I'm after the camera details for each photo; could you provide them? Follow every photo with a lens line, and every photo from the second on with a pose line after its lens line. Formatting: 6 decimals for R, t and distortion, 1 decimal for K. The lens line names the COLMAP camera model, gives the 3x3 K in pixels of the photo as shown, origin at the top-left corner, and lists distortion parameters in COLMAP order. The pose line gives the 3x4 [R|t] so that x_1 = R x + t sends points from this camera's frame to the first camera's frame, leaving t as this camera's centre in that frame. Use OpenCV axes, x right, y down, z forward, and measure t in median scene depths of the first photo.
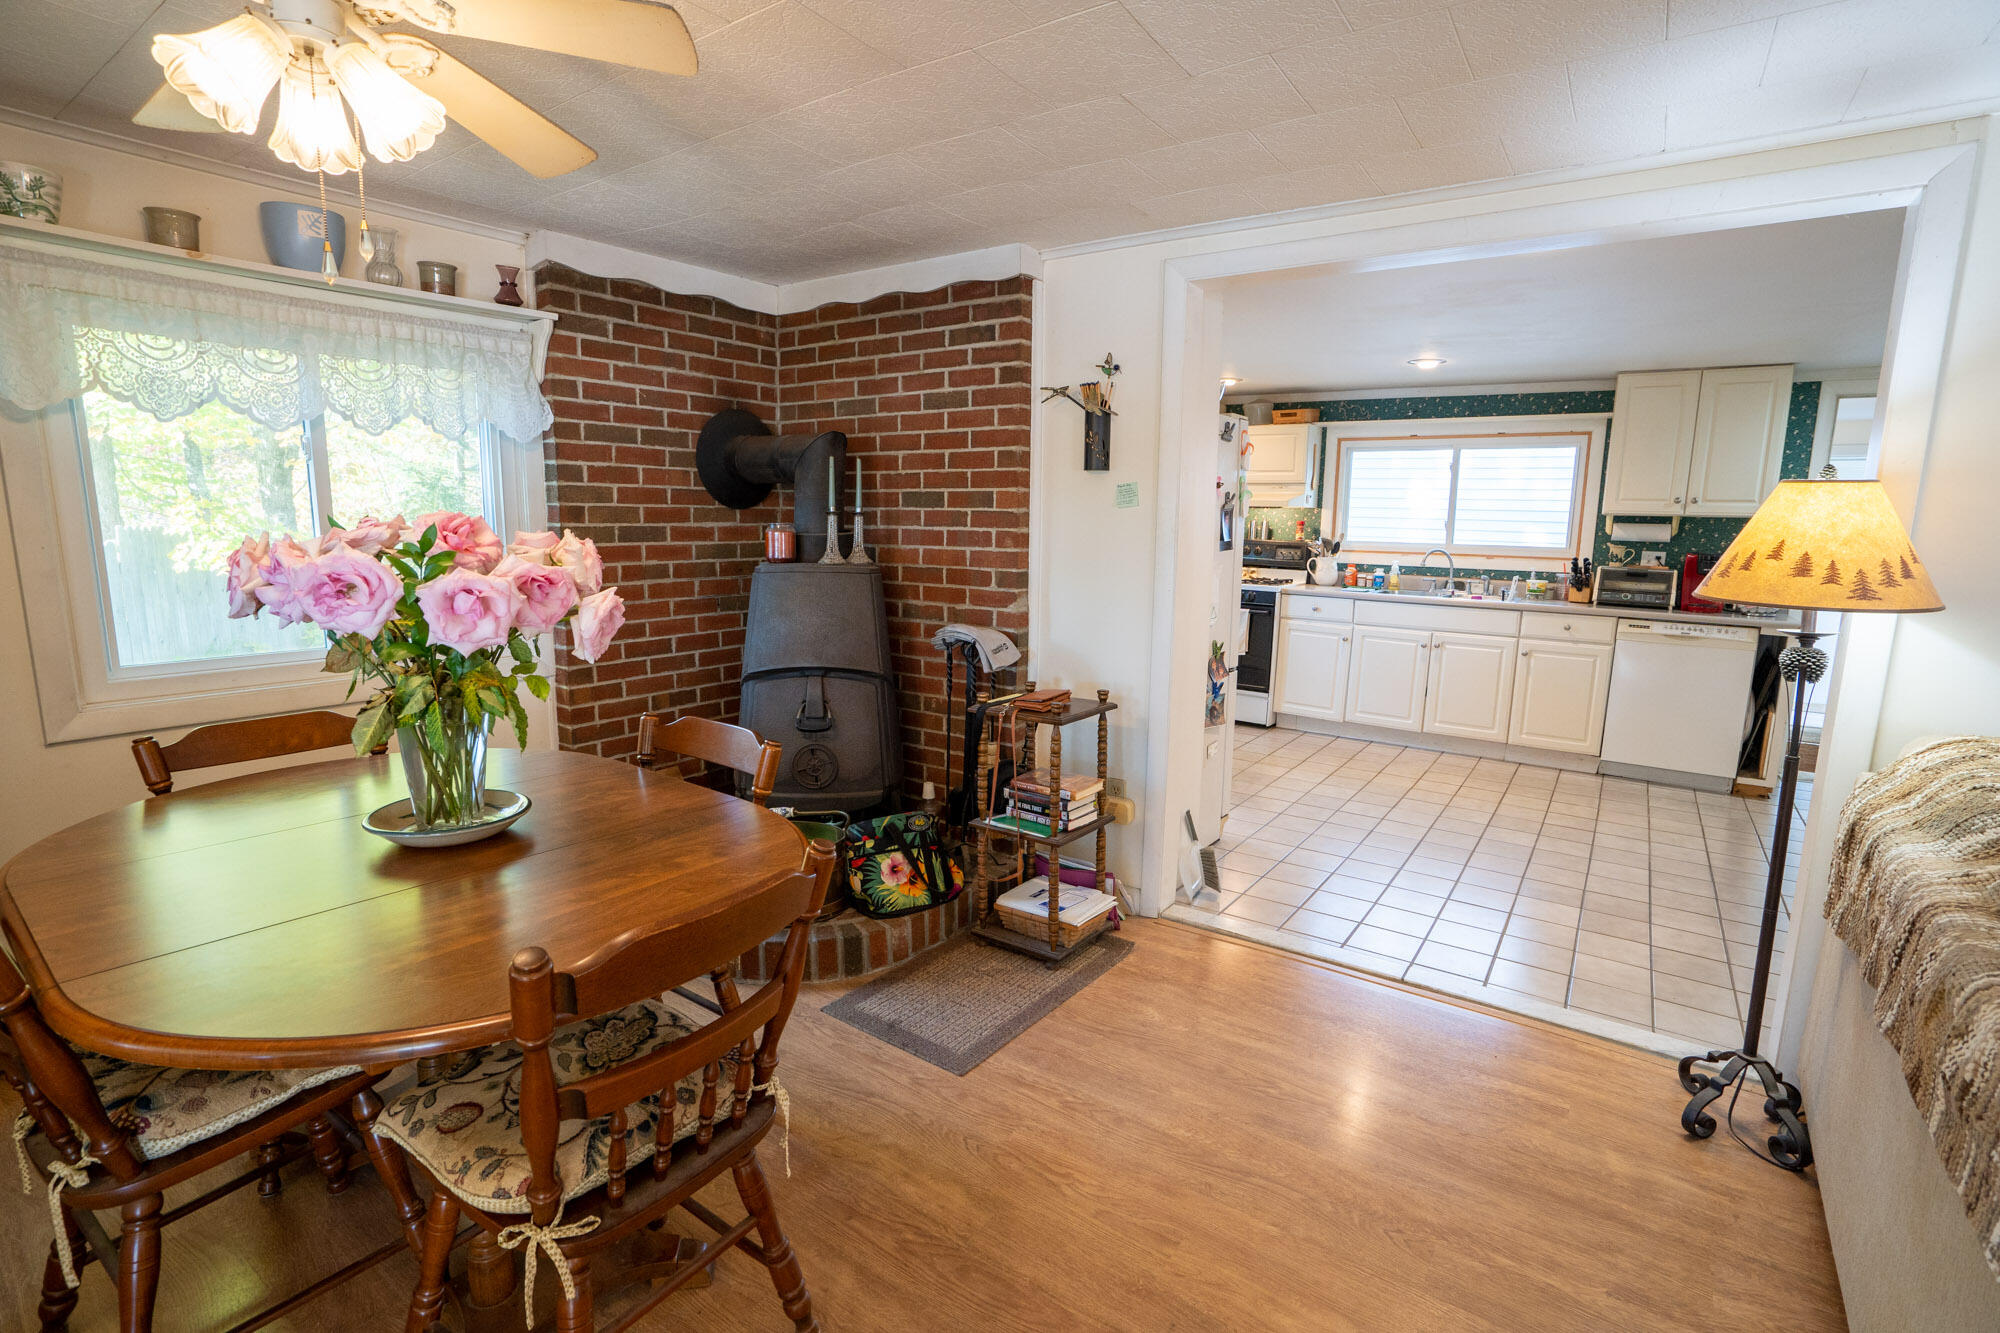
lens RADIAL K [[928.3, 0, 992.4], [0, 928.3, 673.9], [0, 0, 1]] dist [-0.060953, 0.024111]
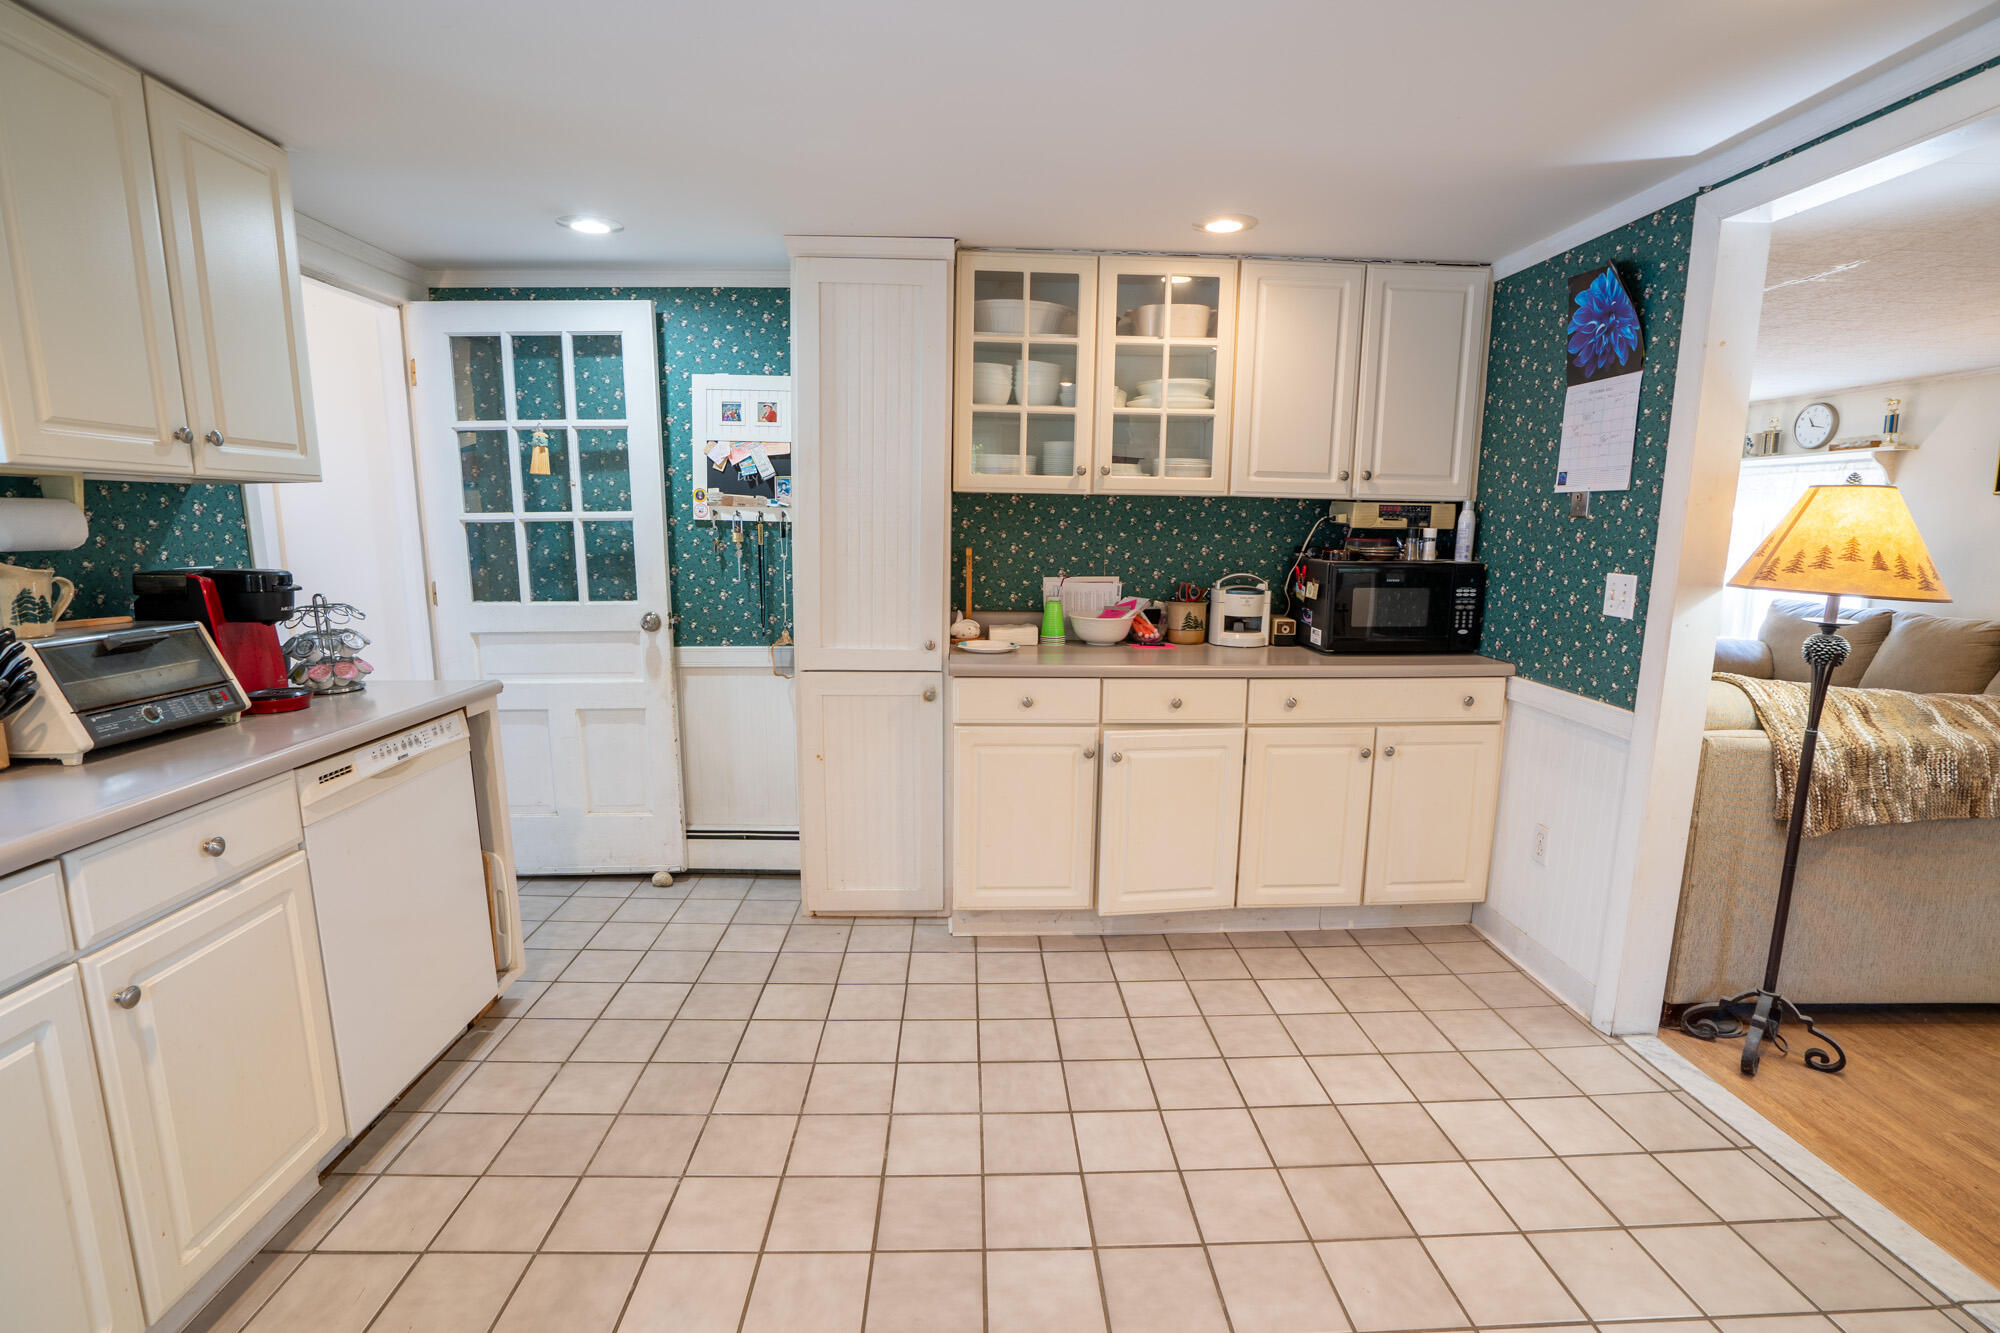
lens RADIAL K [[928.3, 0, 992.4], [0, 928.3, 673.9], [0, 0, 1]] dist [-0.060953, 0.024111]
pose [[-0.605331, -0.149179, 0.781869, 0.280031], [0.114856, 0.955630, 0.271255, -0.174141], [-0.787643, 0.254002, -0.561339, 1.054647]]
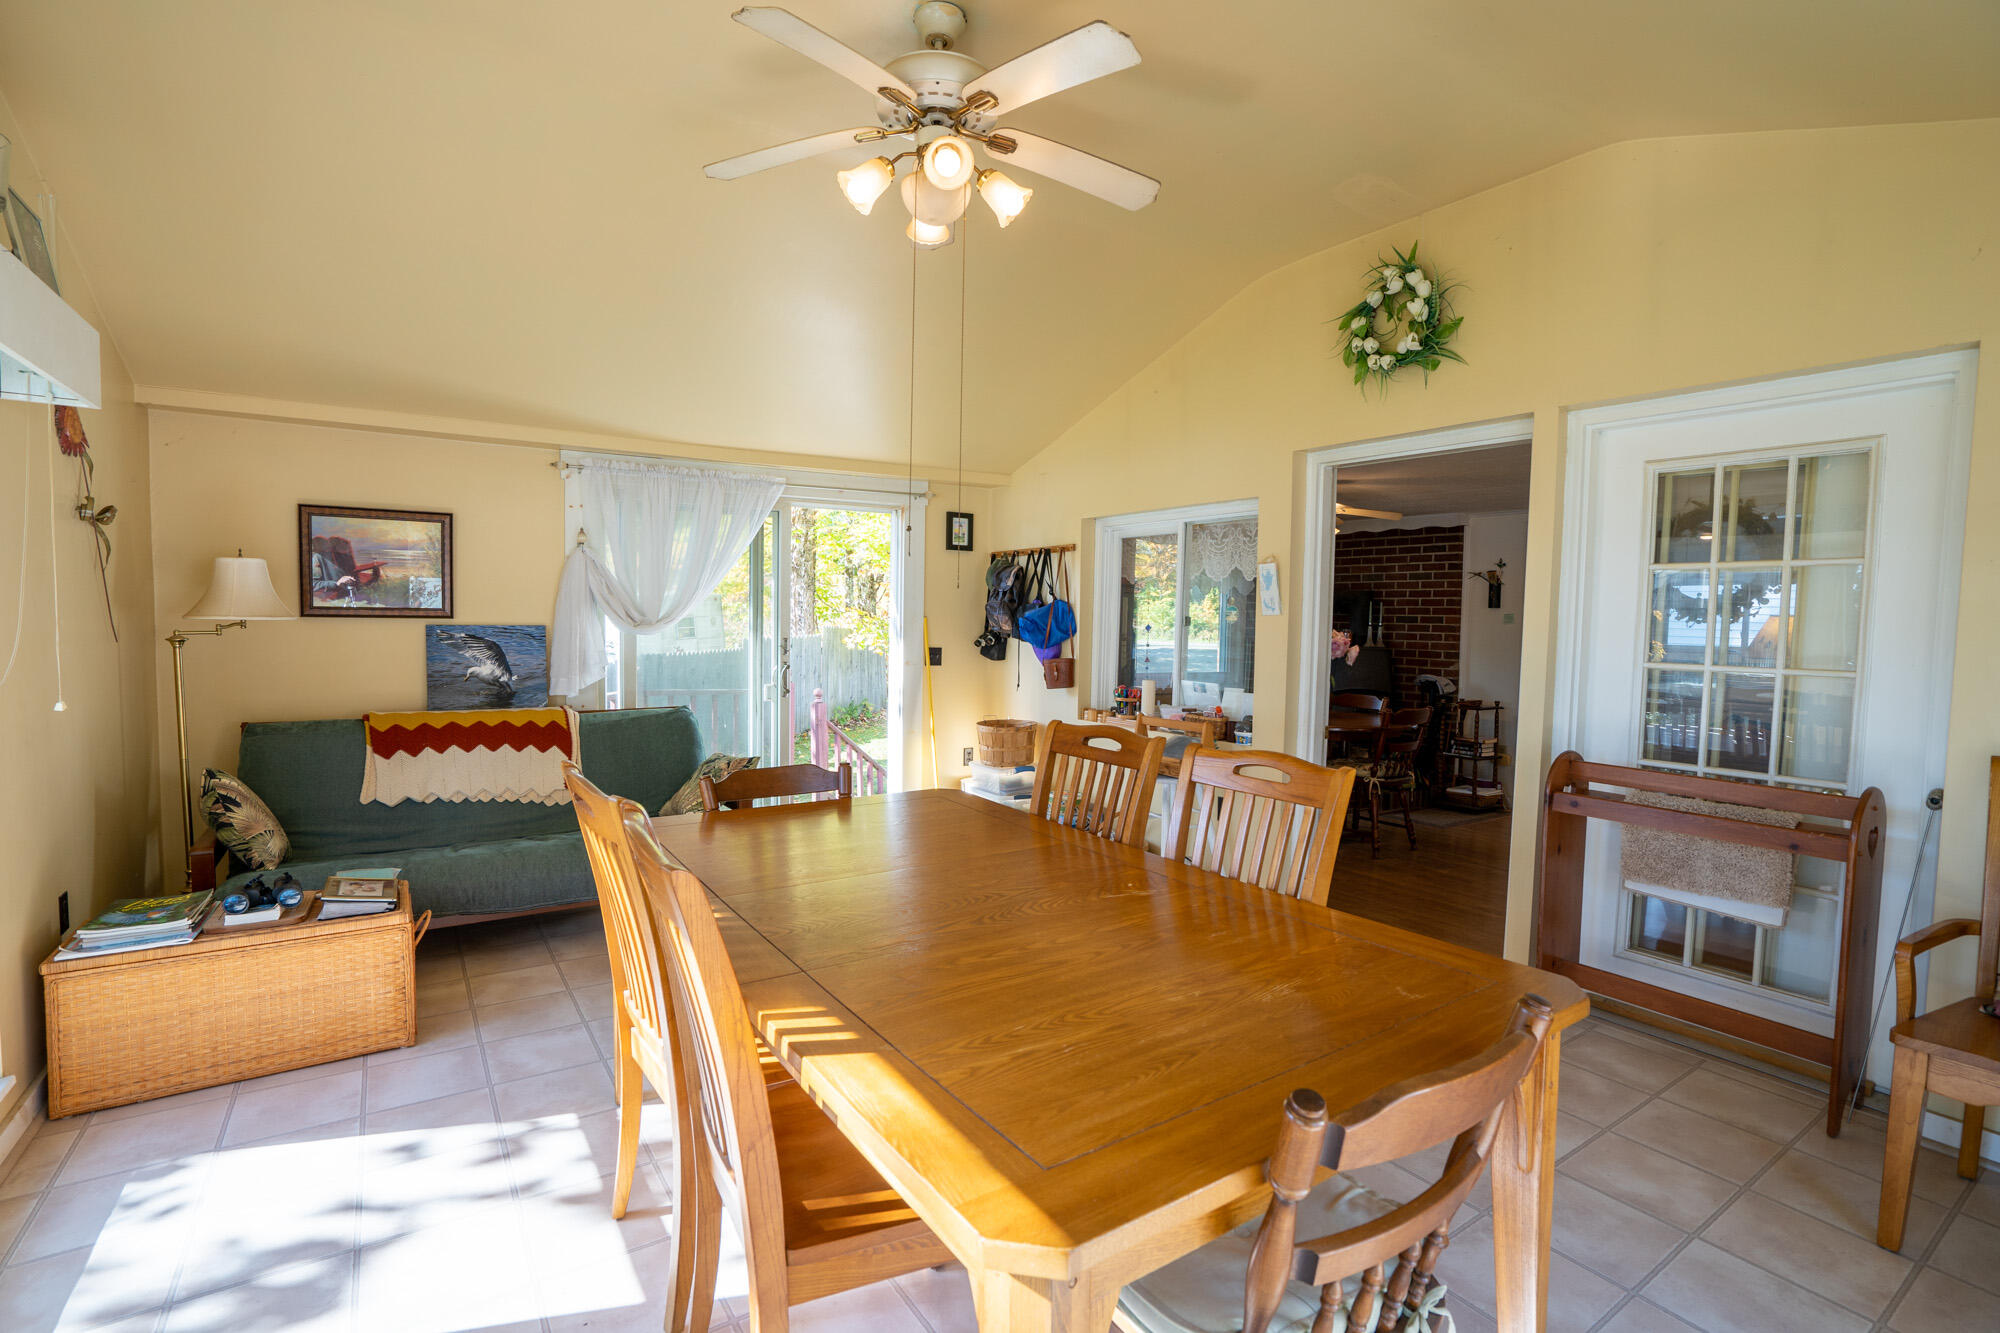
lens RADIAL K [[928.3, 0, 992.4], [0, 928.3, 673.9], [0, 0, 1]] dist [-0.060953, 0.024111]
pose [[0.933524, 0.020913, -0.357905, -0.229289], [-0.059496, 0.993492, -0.097132, 0.230094], [0.353545, 0.111969, 0.928692, -1.484379]]
